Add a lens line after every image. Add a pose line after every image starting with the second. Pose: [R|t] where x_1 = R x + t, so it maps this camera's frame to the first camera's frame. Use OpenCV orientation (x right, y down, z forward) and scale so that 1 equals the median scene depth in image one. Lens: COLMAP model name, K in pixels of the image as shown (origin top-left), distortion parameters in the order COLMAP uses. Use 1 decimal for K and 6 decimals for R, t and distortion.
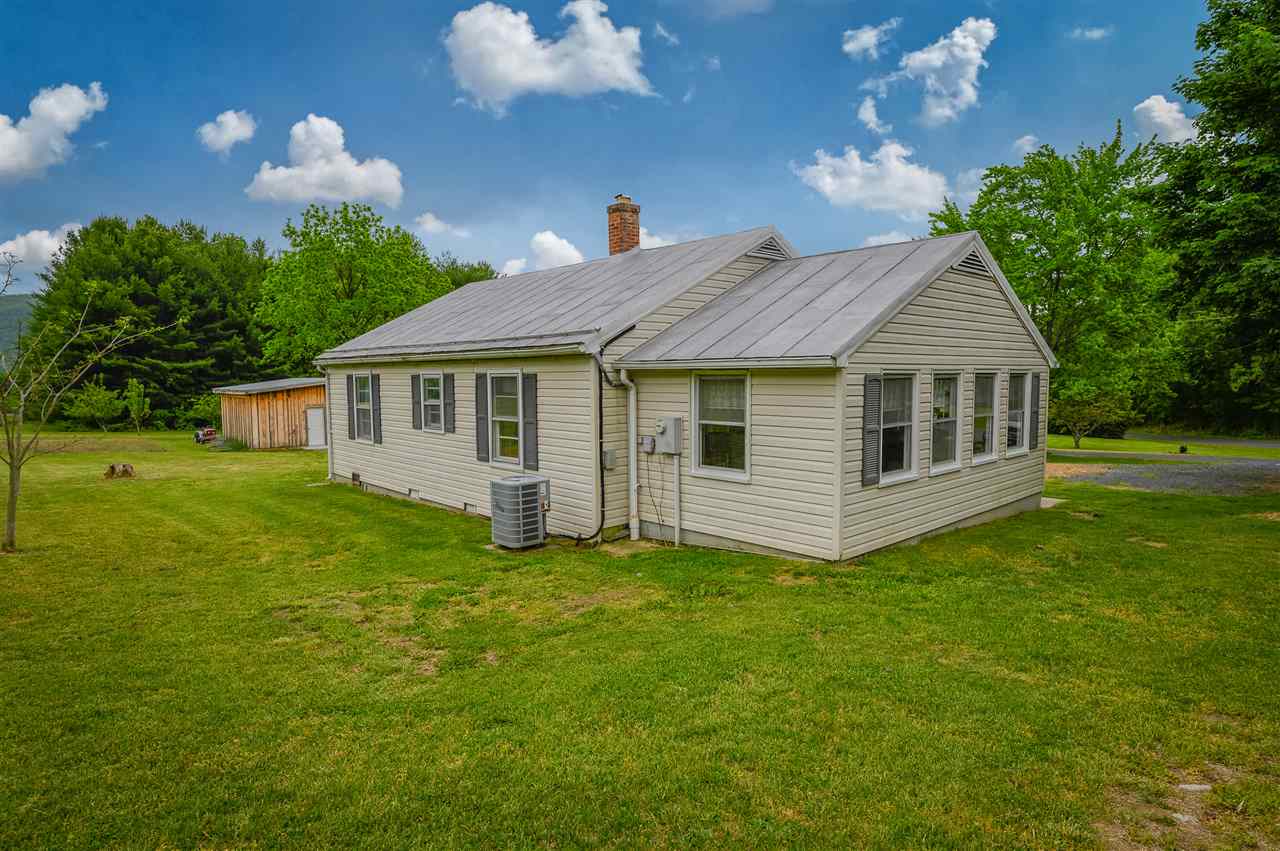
lens RADIAL K [[703.8, 0, 640.0], [0, 703.8, 425.5], [0, 0, 1]] dist [-0.002040, 0.000488]
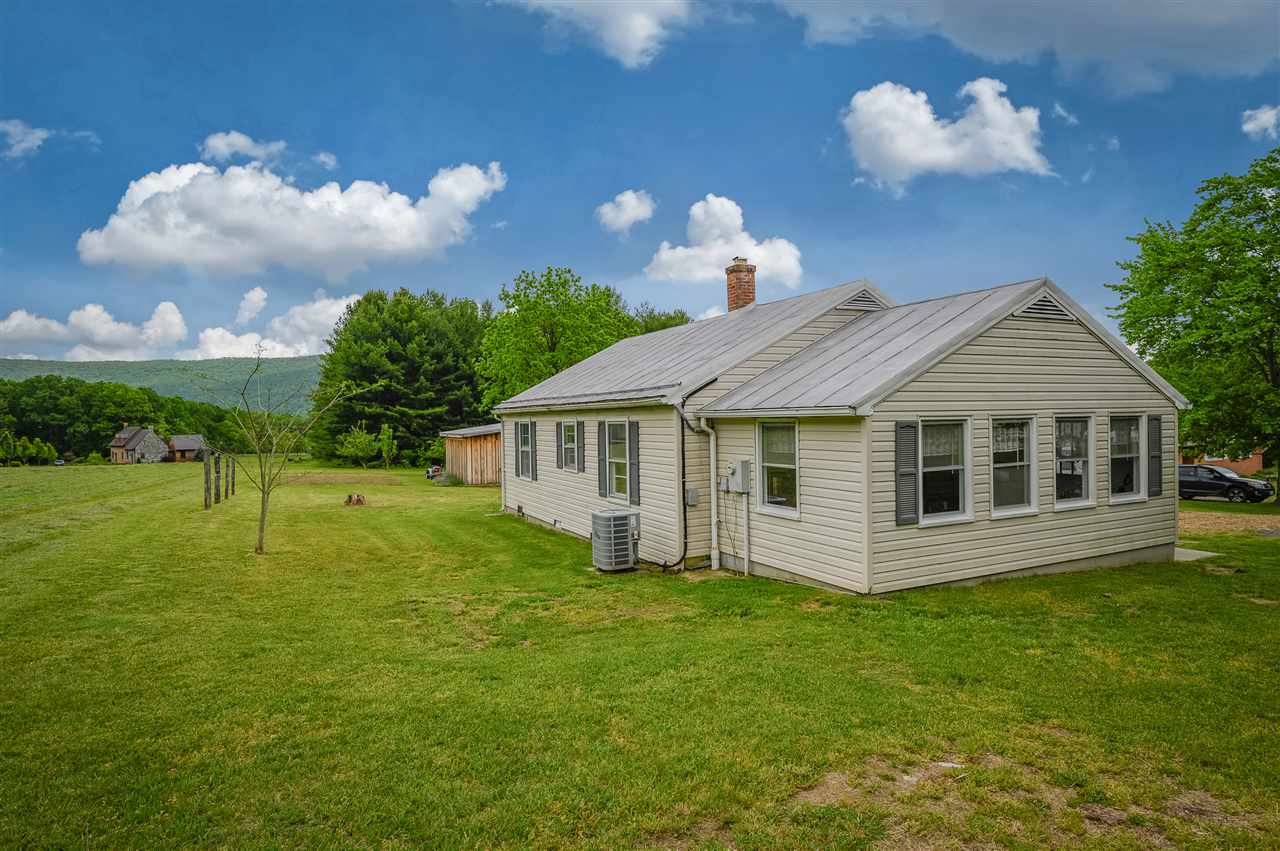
lens RADIAL K [[703.8, 0, 640.0], [0, 703.8, 425.5], [0, 0, 1]] dist [-0.002040, 0.000488]
pose [[0.958359, -0.007889, -0.285457, 0.191731], [-0.008665, 0.998355, -0.056682, -0.001401], [0.285434, 0.056795, 0.956714, -0.112324]]
